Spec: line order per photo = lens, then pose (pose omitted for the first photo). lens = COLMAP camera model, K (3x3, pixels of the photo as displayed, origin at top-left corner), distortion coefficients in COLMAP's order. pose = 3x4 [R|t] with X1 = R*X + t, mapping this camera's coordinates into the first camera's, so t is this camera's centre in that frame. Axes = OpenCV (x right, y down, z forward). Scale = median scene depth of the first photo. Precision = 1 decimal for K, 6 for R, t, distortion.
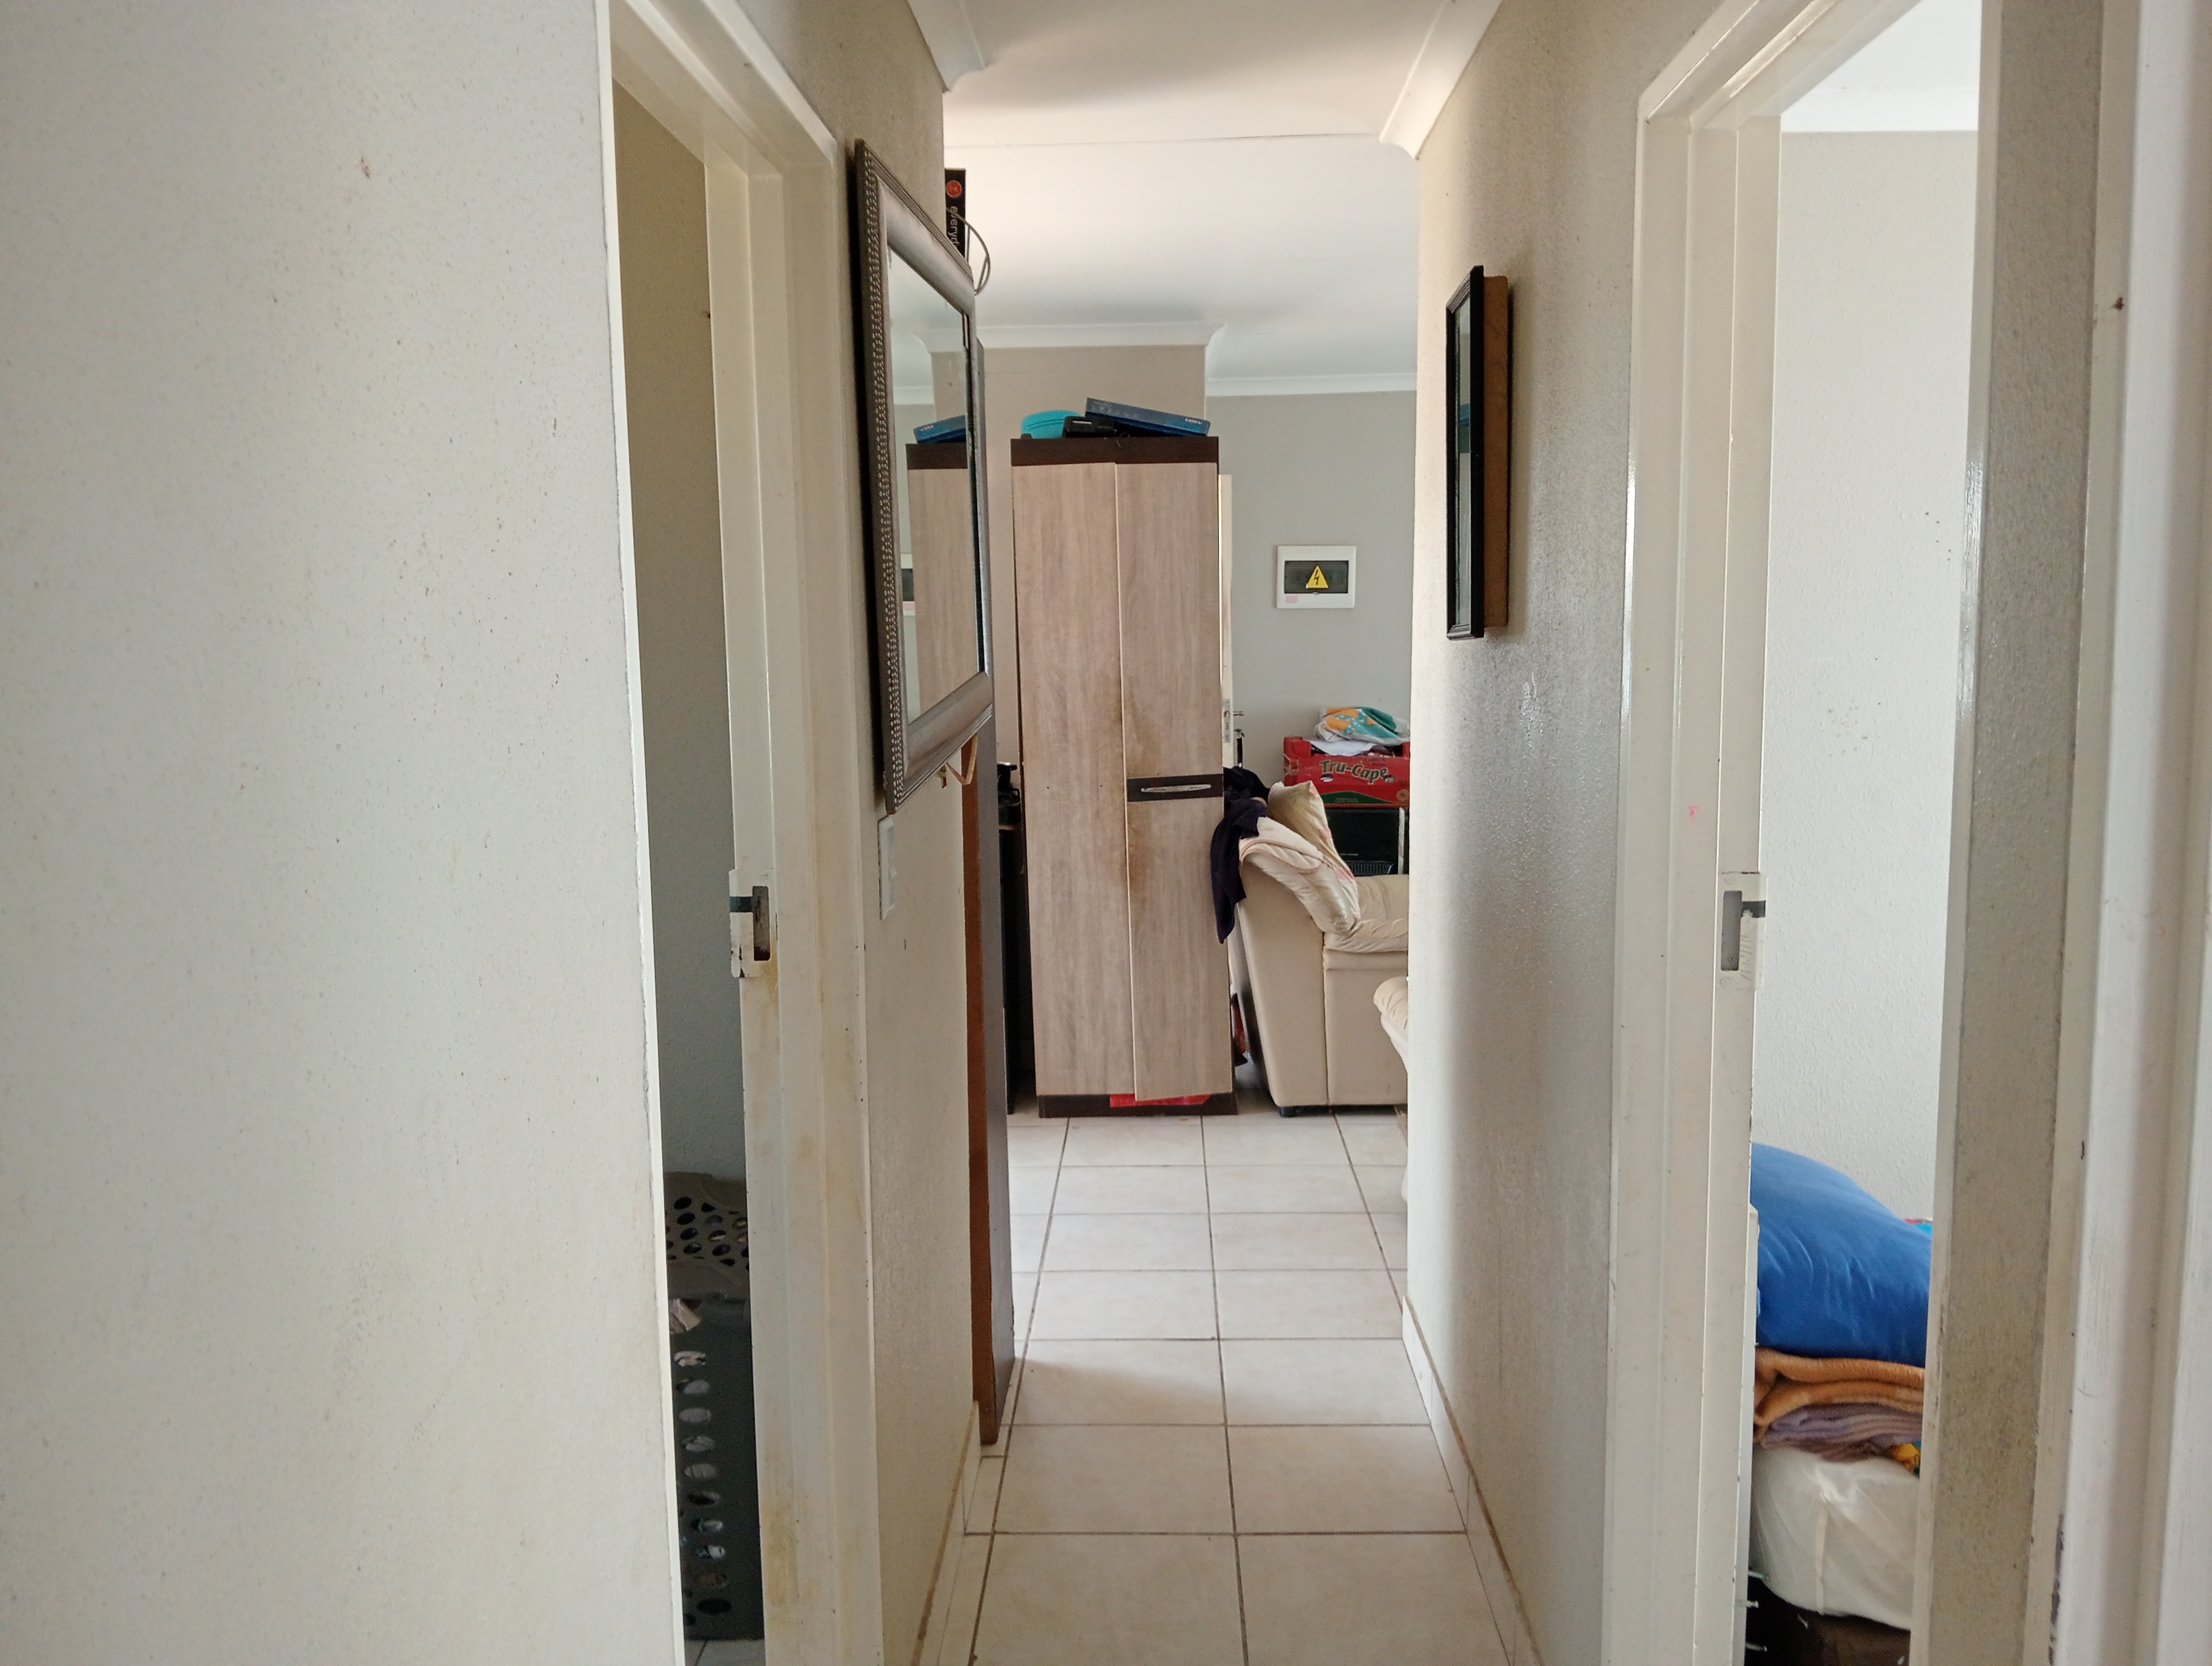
lens RADIAL K [[1809.5, 0, 1103.8], [0, 1809.5, 849.6], [0, 0, 1]] dist [0.041120, -0.112019]
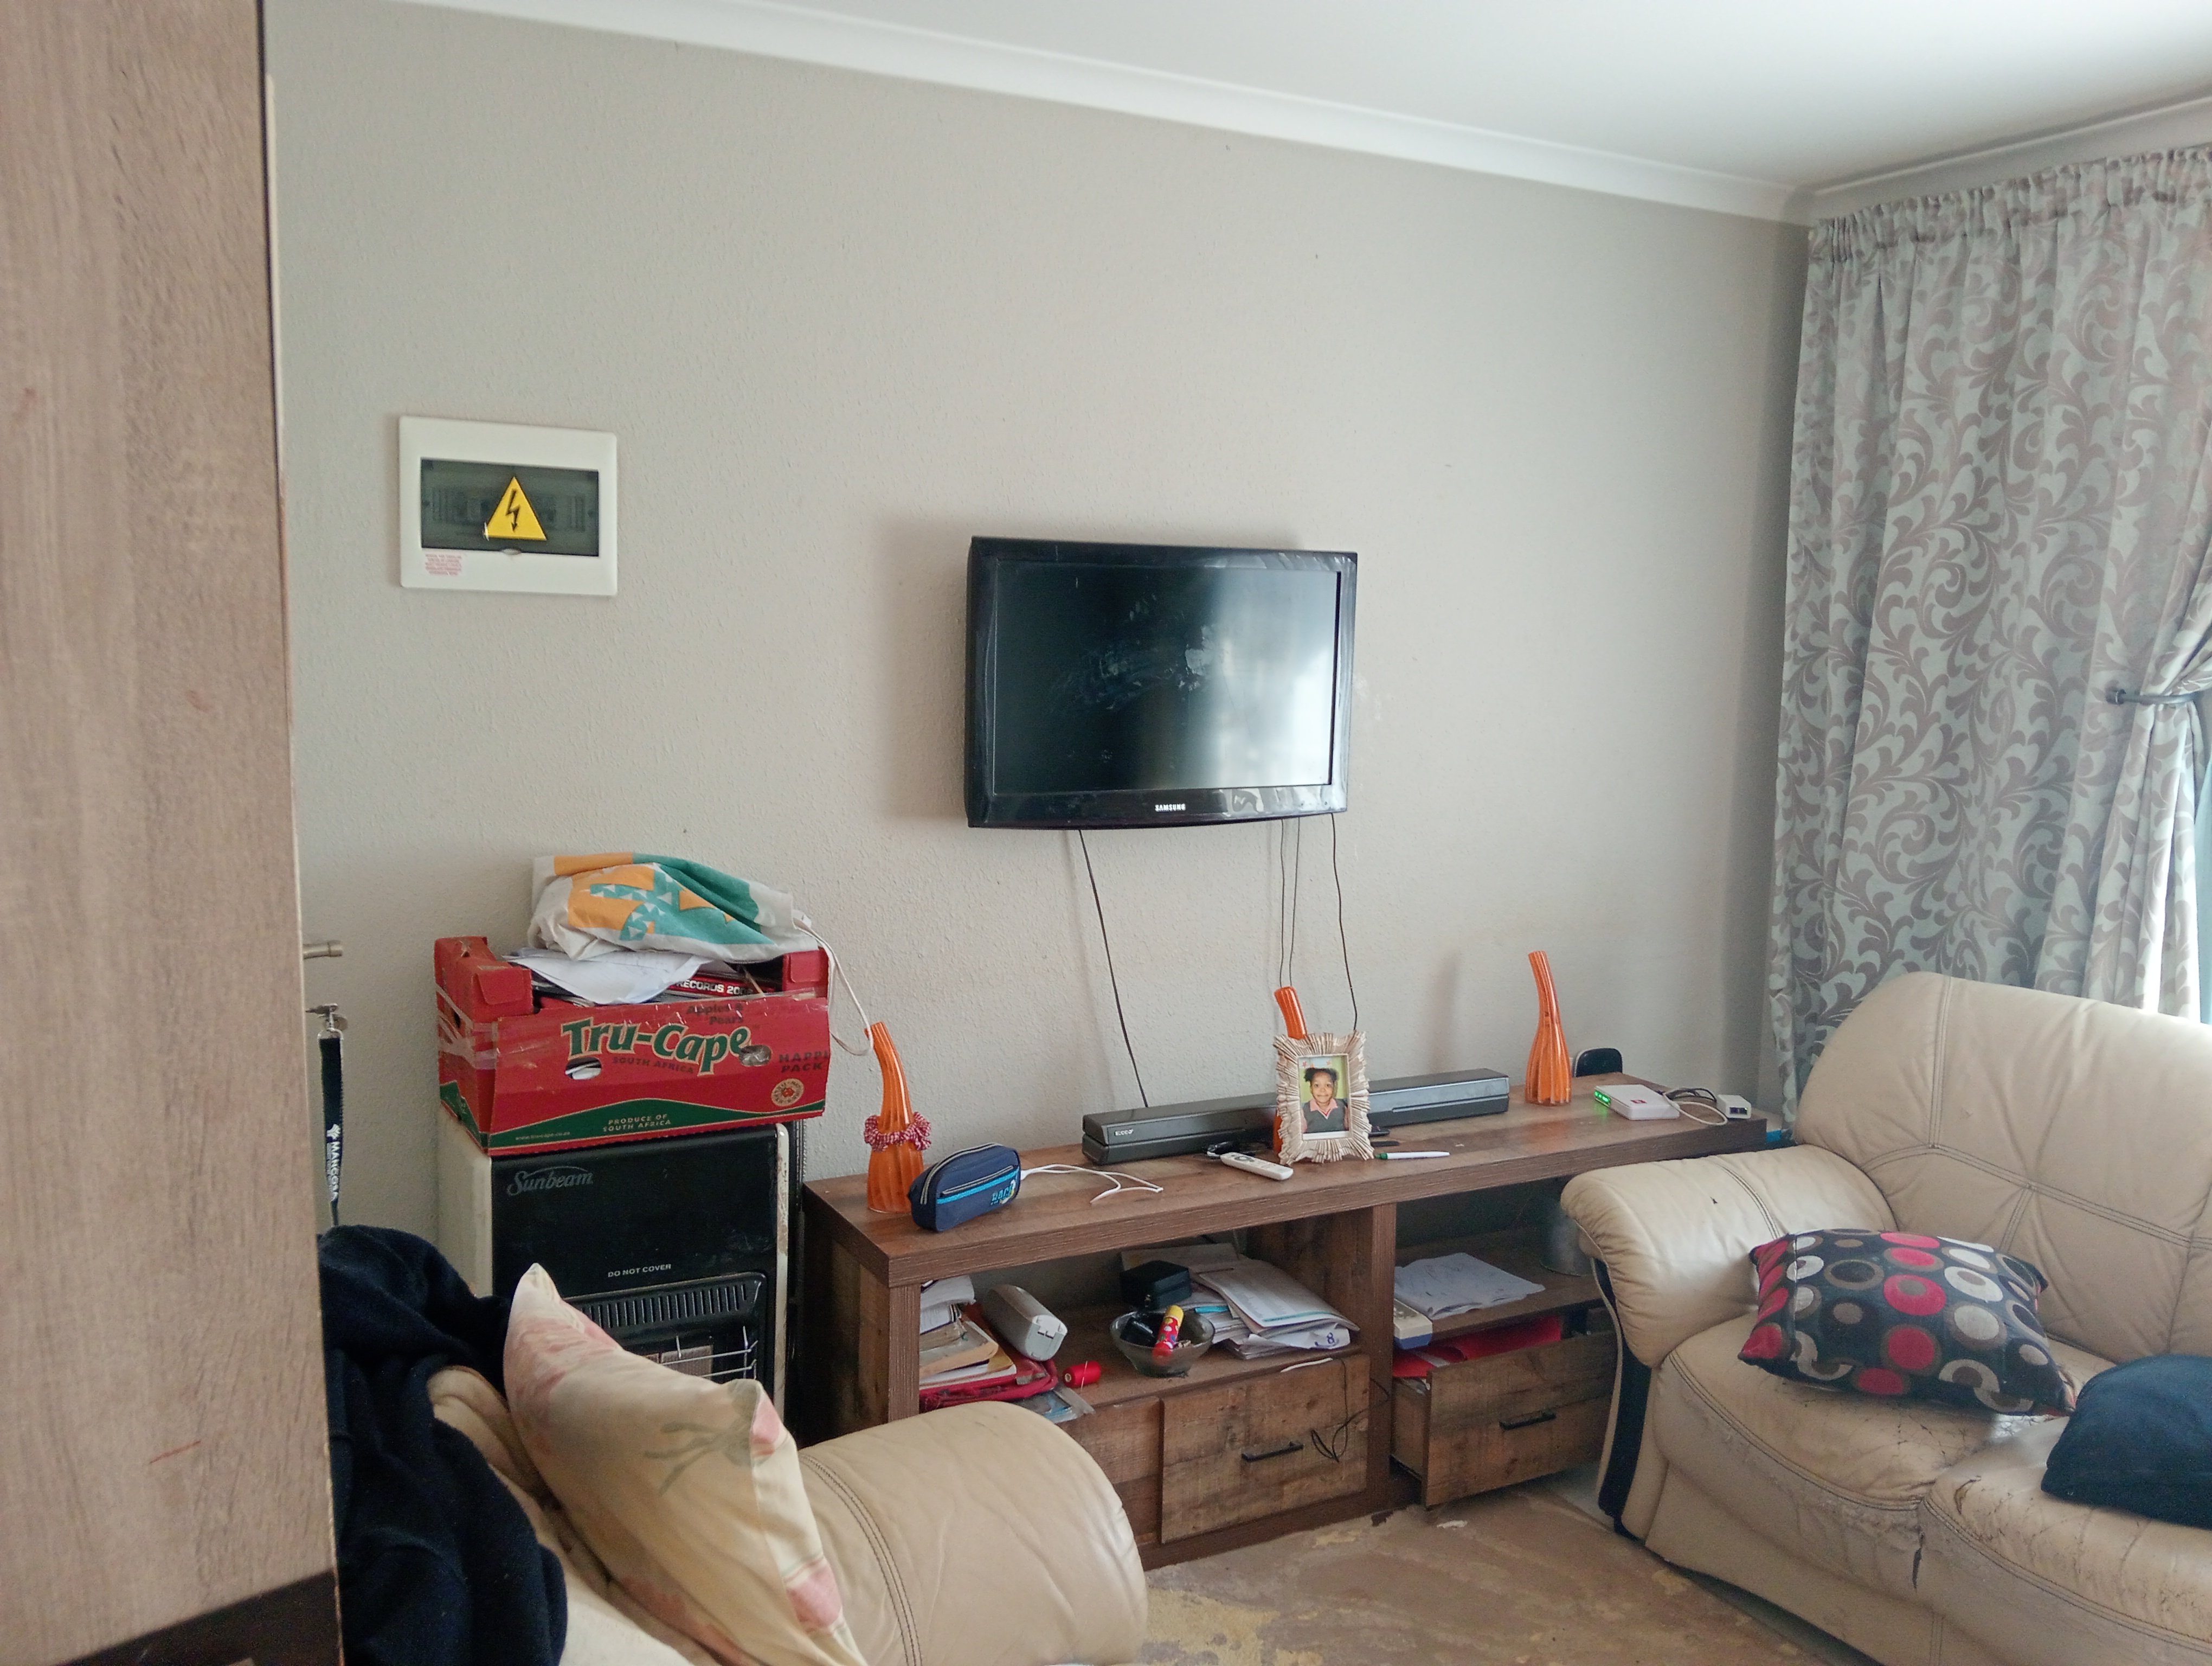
lens RADIAL K [[1809.5, 0, 1111.1], [0, 1809.5, 827.1], [0, 0, 1]] dist [0.041120, -0.112019]
pose [[0.866813, -0.031348, 0.497647, 0.036237], [0.040246, 0.999164, -0.007160, -0.077475], [-0.497007, 0.026235, 0.867350, 0.617397]]
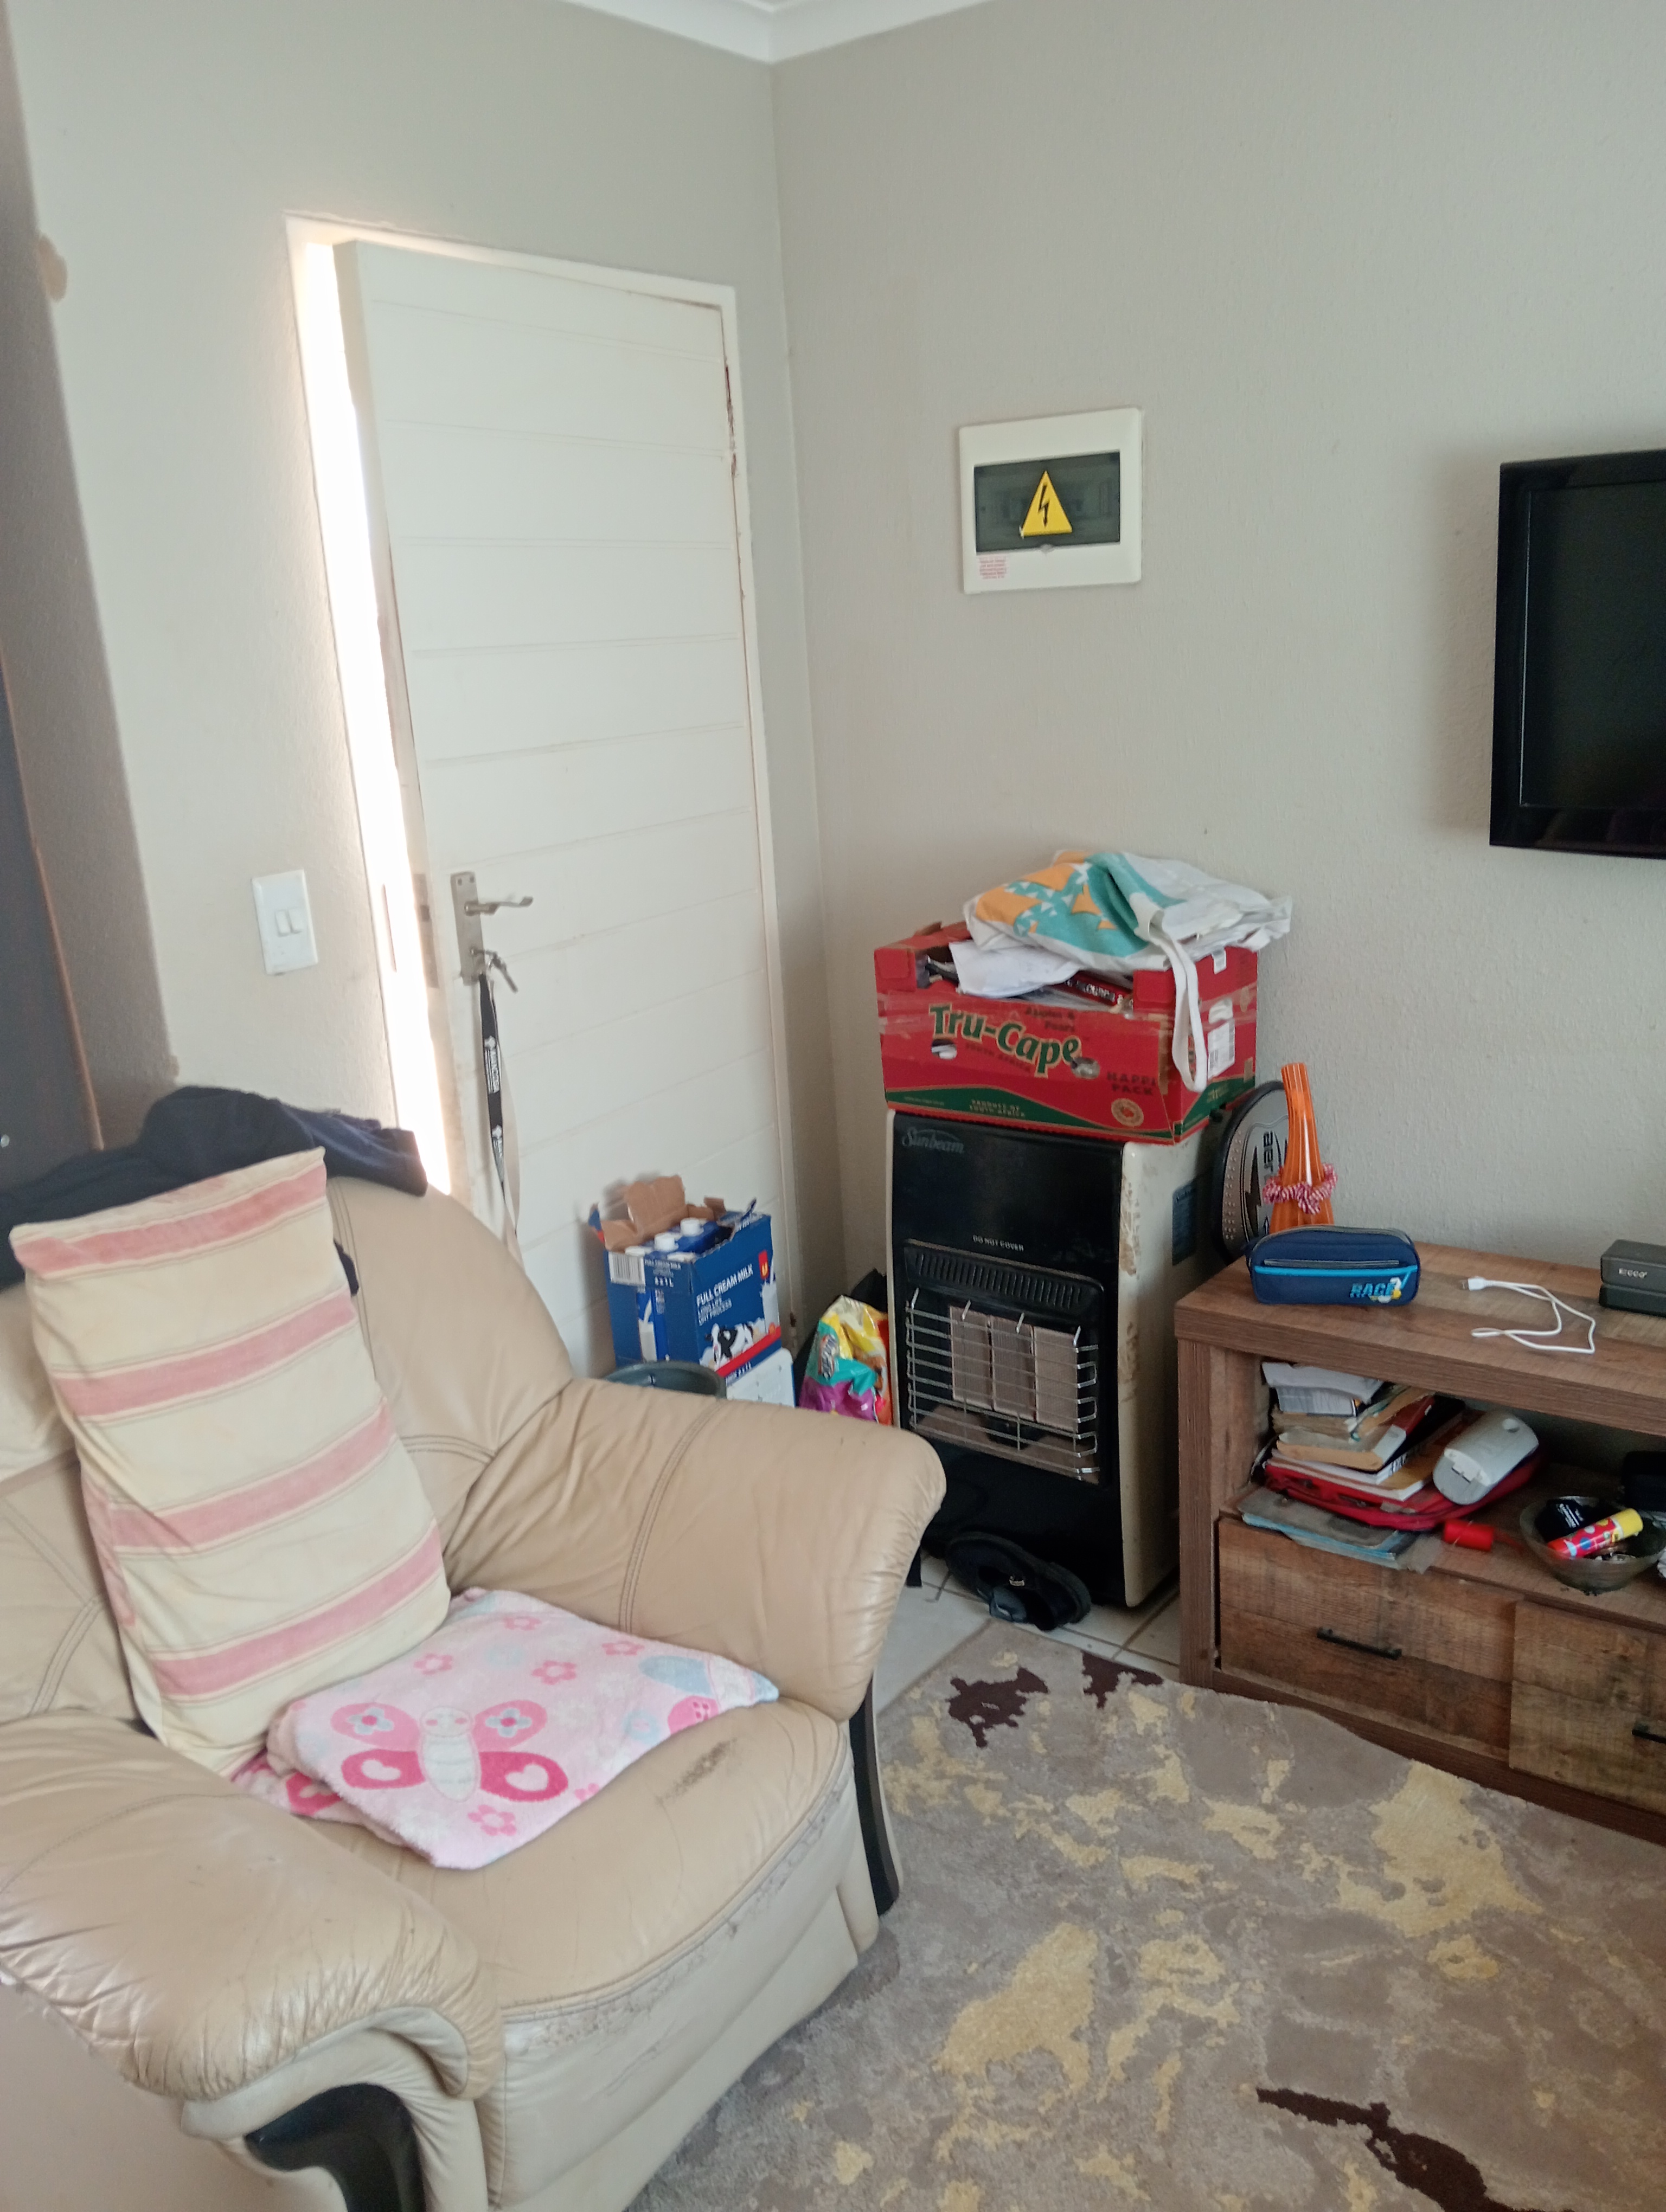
lens RADIAL K [[1809.5, 0, 823.7], [0, 1809.5, 1120.5], [0, 0, 1]] dist [0.041120, -0.112019]
pose [[0.810996, 0.116693, -0.573297, 0.314594], [-0.021041, 0.985090, 0.170747, -0.086805], [0.584674, -0.126412, 0.801359, 0.650503]]
